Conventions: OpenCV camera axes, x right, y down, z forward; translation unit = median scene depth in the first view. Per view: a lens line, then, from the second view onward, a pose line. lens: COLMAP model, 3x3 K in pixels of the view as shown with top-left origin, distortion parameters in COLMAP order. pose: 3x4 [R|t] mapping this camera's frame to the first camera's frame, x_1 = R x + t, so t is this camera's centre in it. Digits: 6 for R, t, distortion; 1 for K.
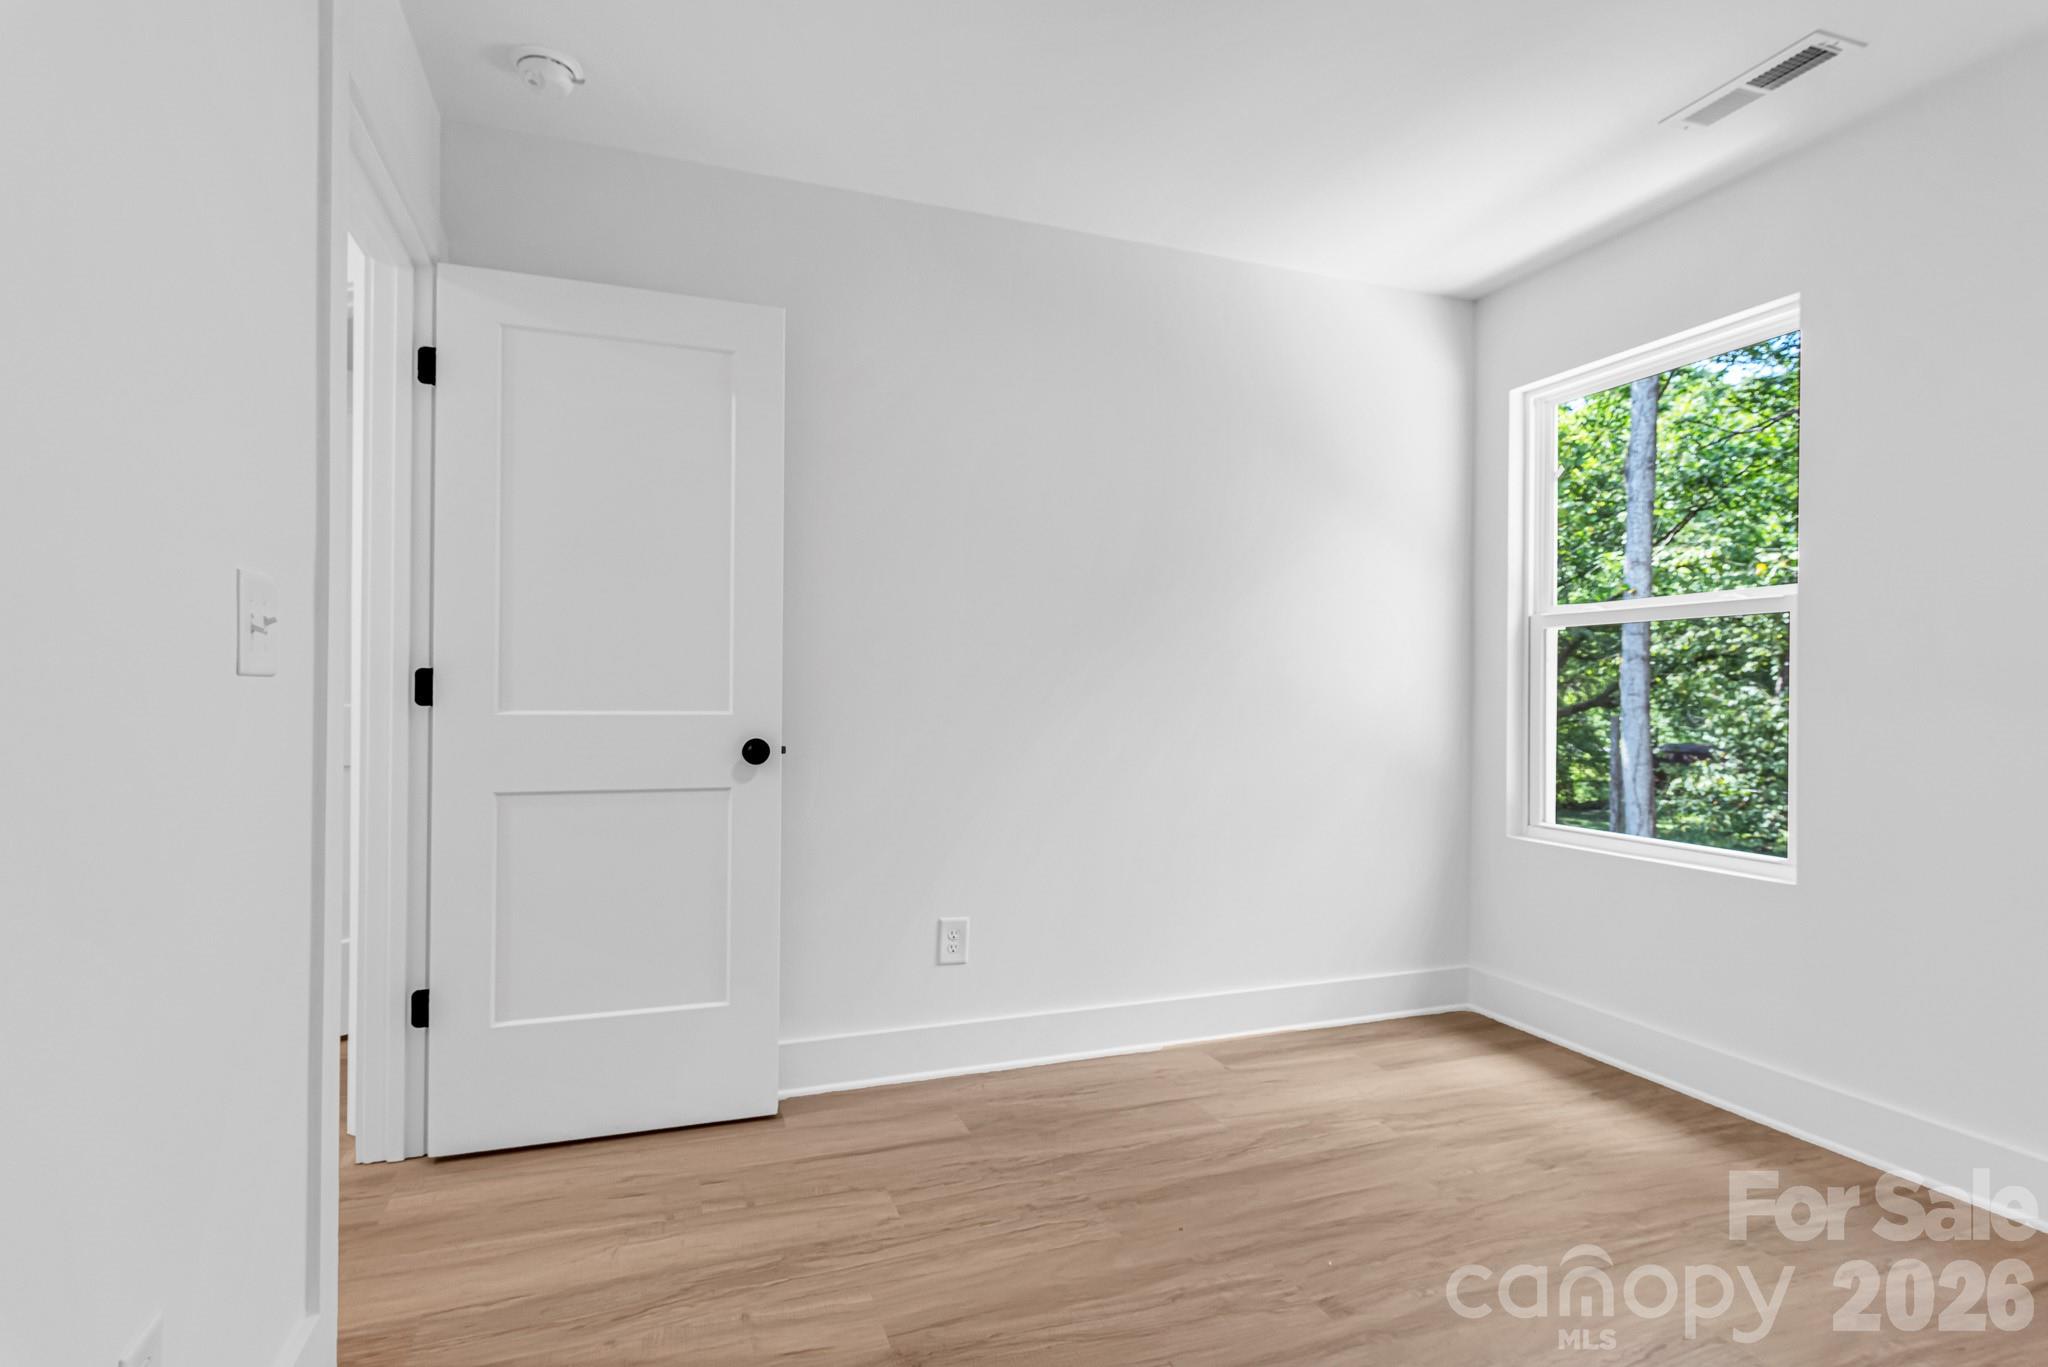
lens RADIAL K [[1037.7, 0, 983.6], [0, 1037.7, 684.2], [0, 0, 1]] dist [0.007257, 0.000208]
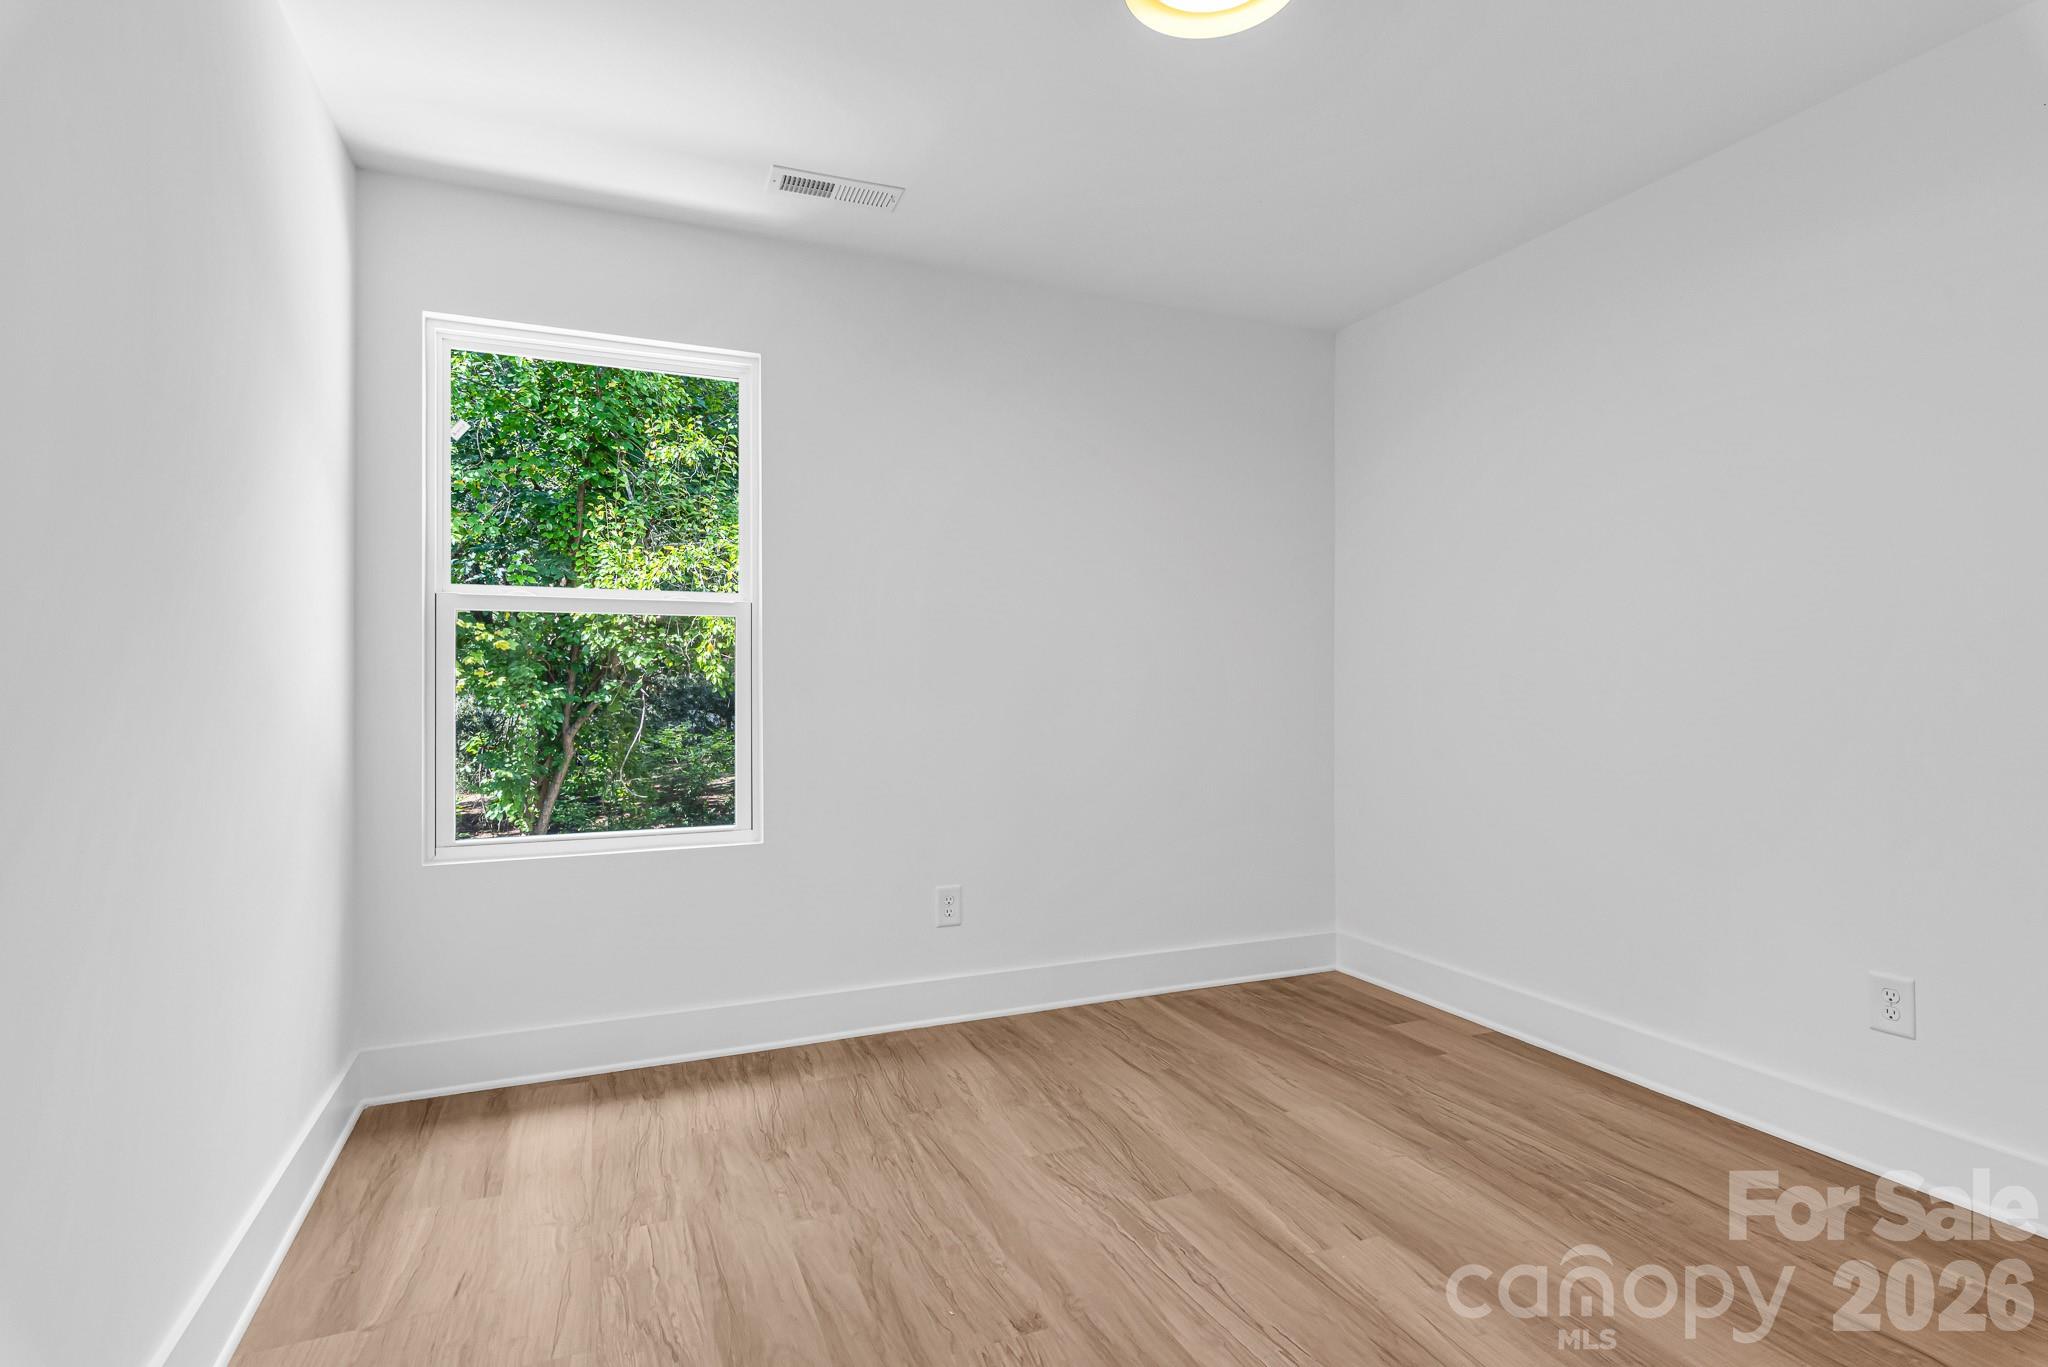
lens RADIAL K [[1037.7, 0, 1069.9], [0, 1037.7, 692.3], [0, 0, 1]] dist [0.007257, 0.000208]
pose [[-0.086339, -0.021248, 0.996039, -0.450759], [-0.000566, 0.999773, 0.021279, -0.008393], [-0.996266, 0.001273, -0.086332, 0.757495]]
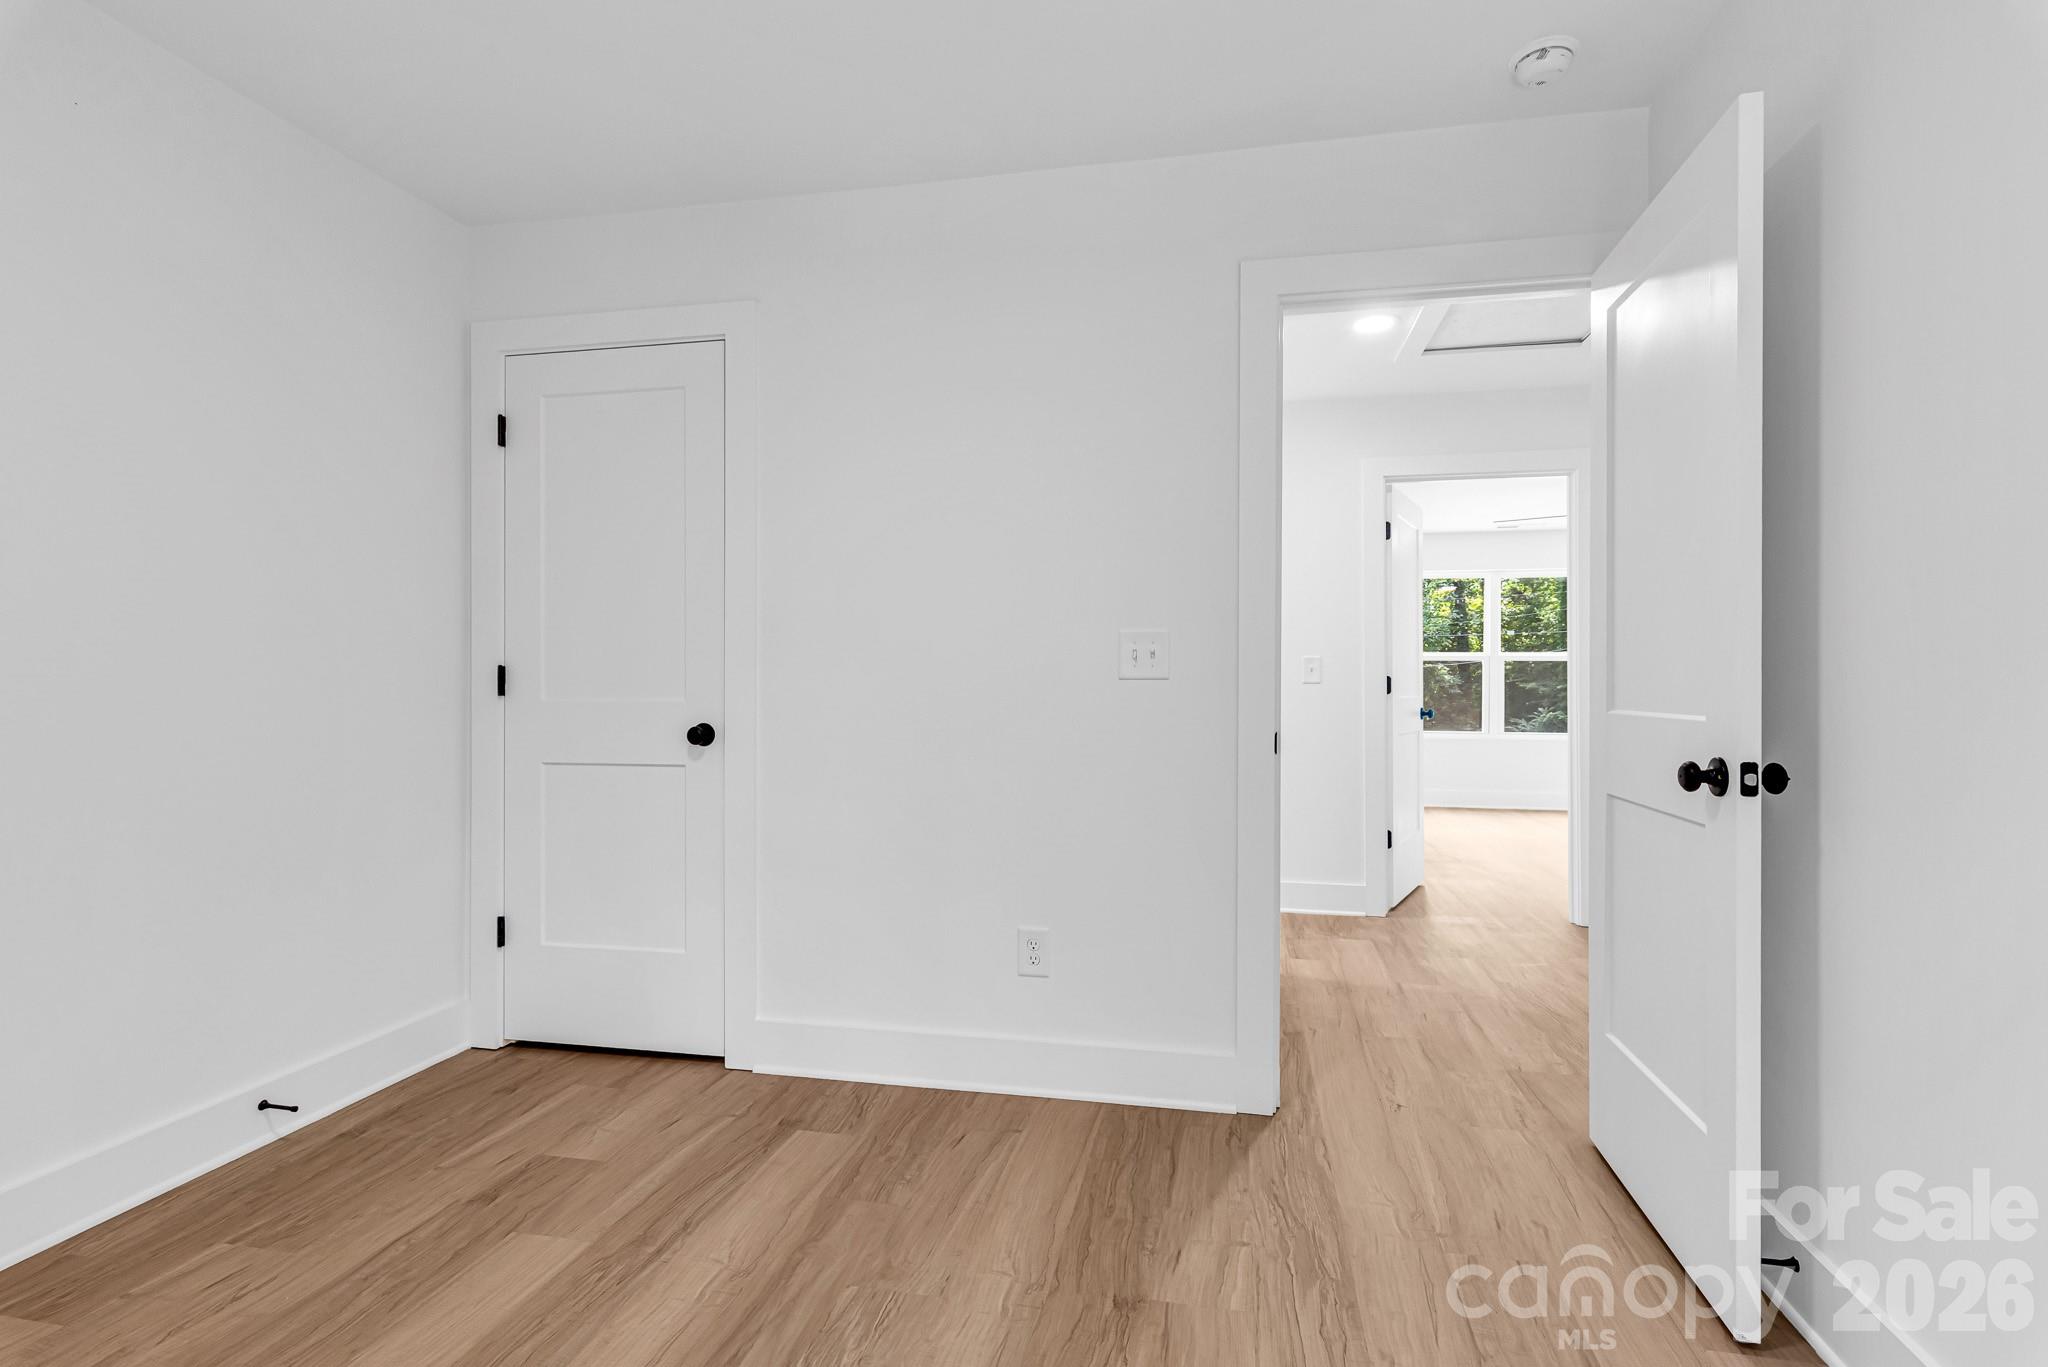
lens RADIAL K [[1037.7, 0, 1027.2], [0, 1037.7, 686.0], [0, 0, 1]] dist [0.007257, 0.000208]
pose [[-0.528526, -0.014374, -0.848795, 0.599534], [-0.006035, 0.999895, -0.013174, 0.017690], [0.848896, -0.001840, -0.528557, 0.982496]]
